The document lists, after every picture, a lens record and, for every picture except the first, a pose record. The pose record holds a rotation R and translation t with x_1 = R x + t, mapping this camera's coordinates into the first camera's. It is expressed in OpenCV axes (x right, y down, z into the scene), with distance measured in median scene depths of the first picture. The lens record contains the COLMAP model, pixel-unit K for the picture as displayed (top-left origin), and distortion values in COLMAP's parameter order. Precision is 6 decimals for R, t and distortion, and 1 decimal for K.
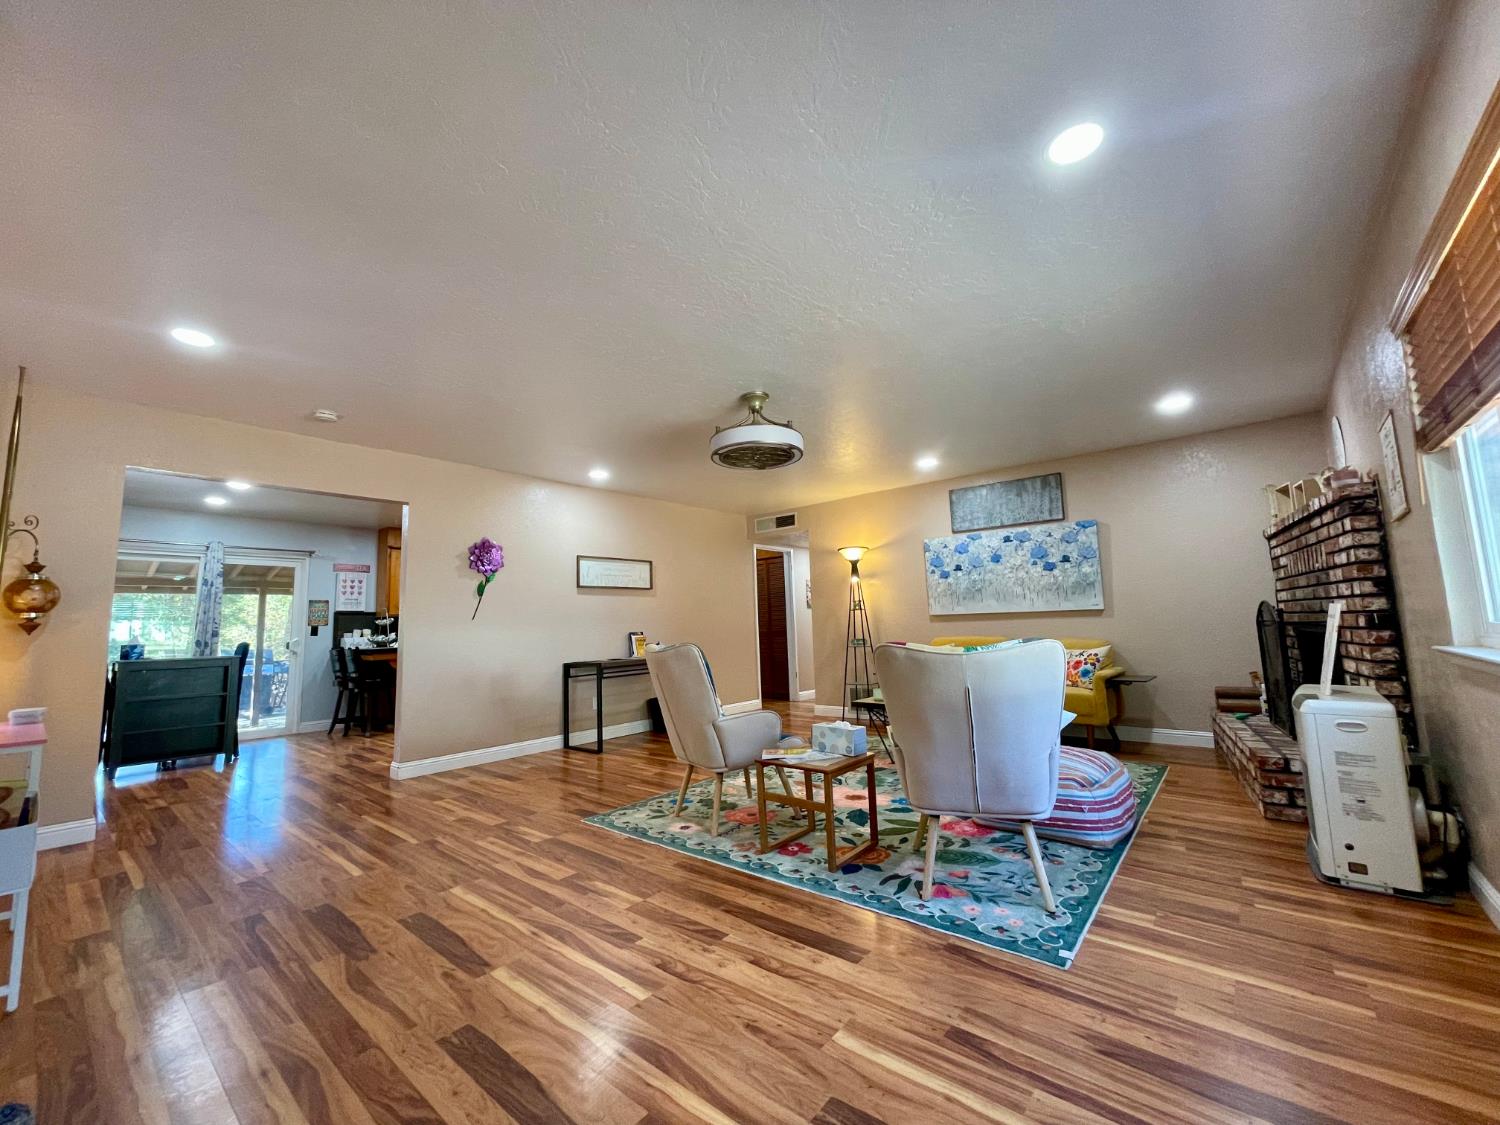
lens RADIAL K [[599.6, 0, 744.0], [0, 599.6, 556.1], [0, 0, 1]] dist [-0.000858, 0.000016]
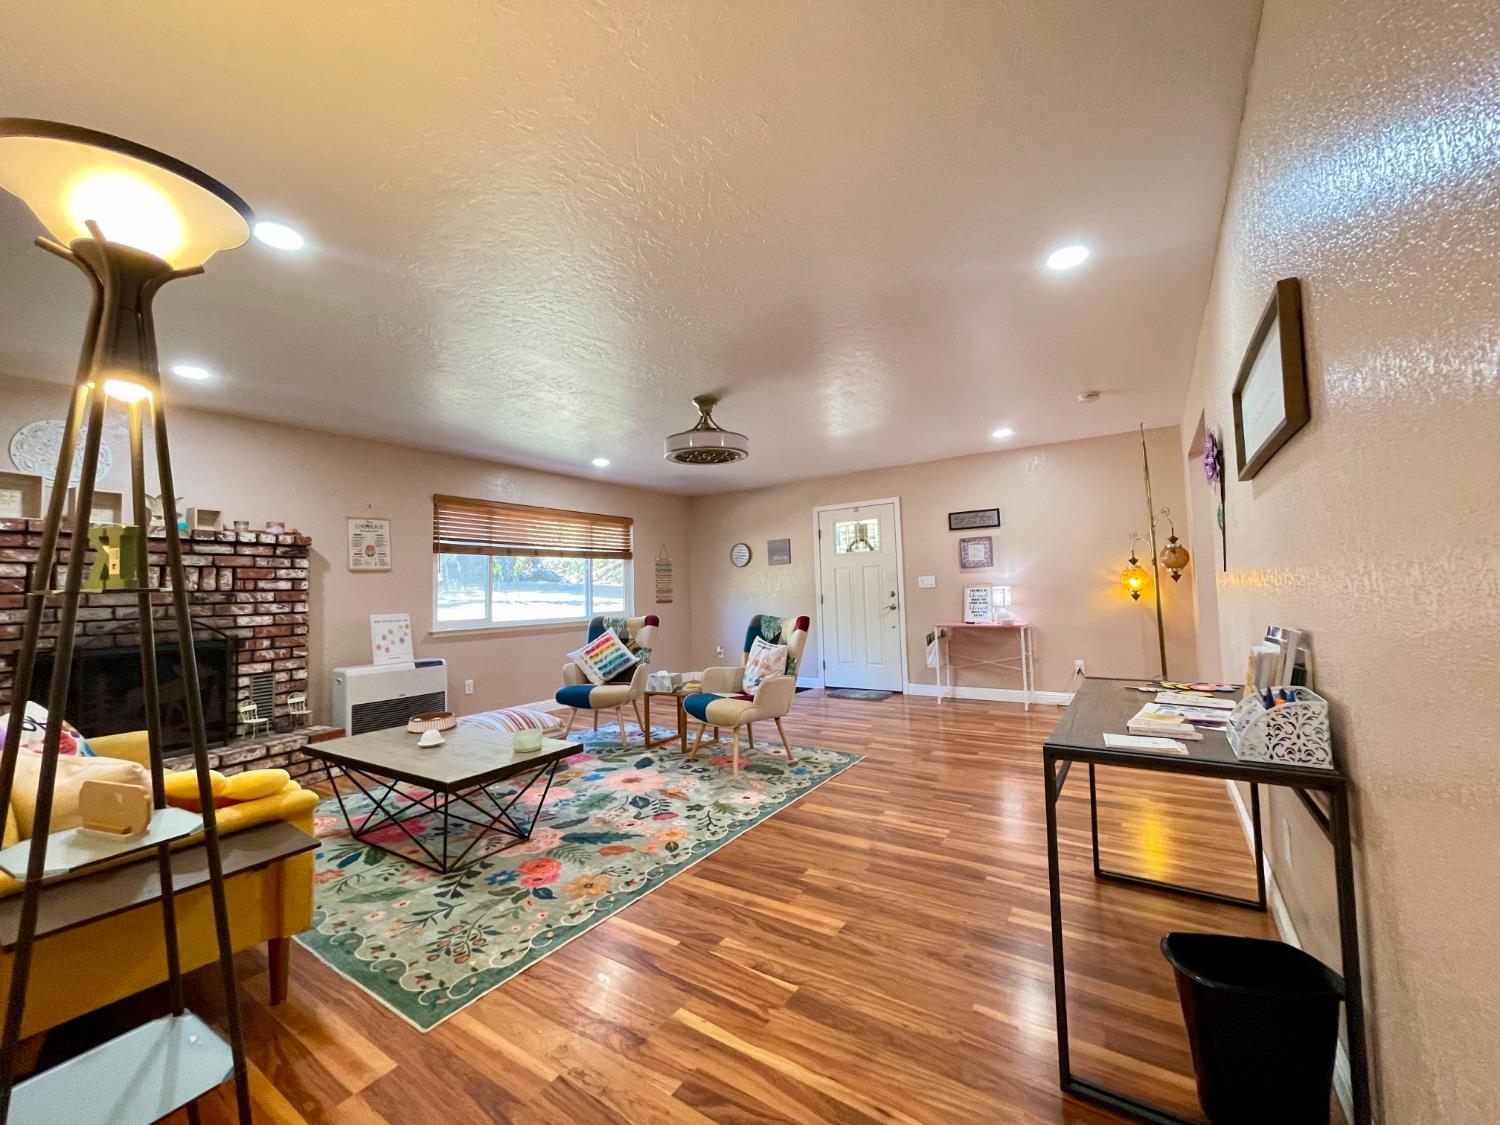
lens RADIAL K [[599.6, 0, 744.0], [0, 599.6, 556.1], [0, 0, 1]] dist [-0.000858, 0.000016]
pose [[-0.992057, 0.055591, -0.112842, 0.065916], [0.074456, 0.982532, -0.170548, 0.154373], [0.101390, -0.177595, -0.978867, 1.519040]]
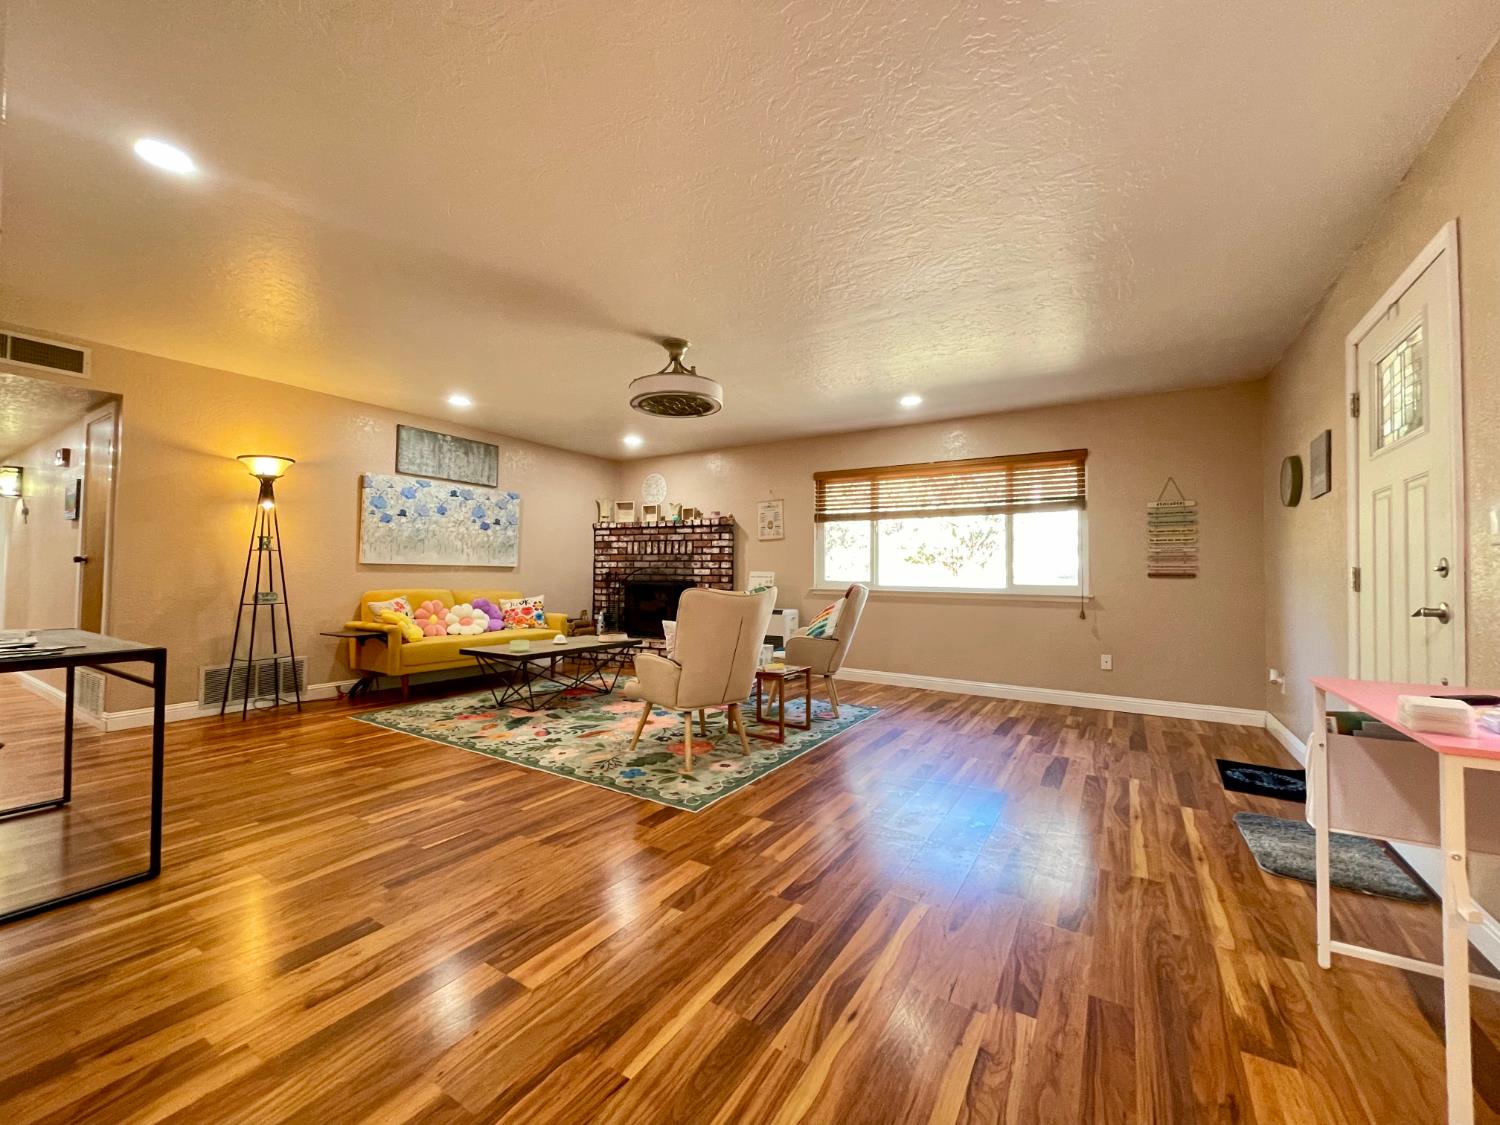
lens RADIAL K [[599.6, 0, 744.0], [0, 599.6, 556.1], [0, 0, 1]] dist [-0.000858, 0.000016]
pose [[-0.140533, 0.059417, 0.988292, -0.720977], [-0.119379, 0.989898, -0.076489, 0.109421], [-0.982853, -0.128730, -0.132020, 0.729069]]
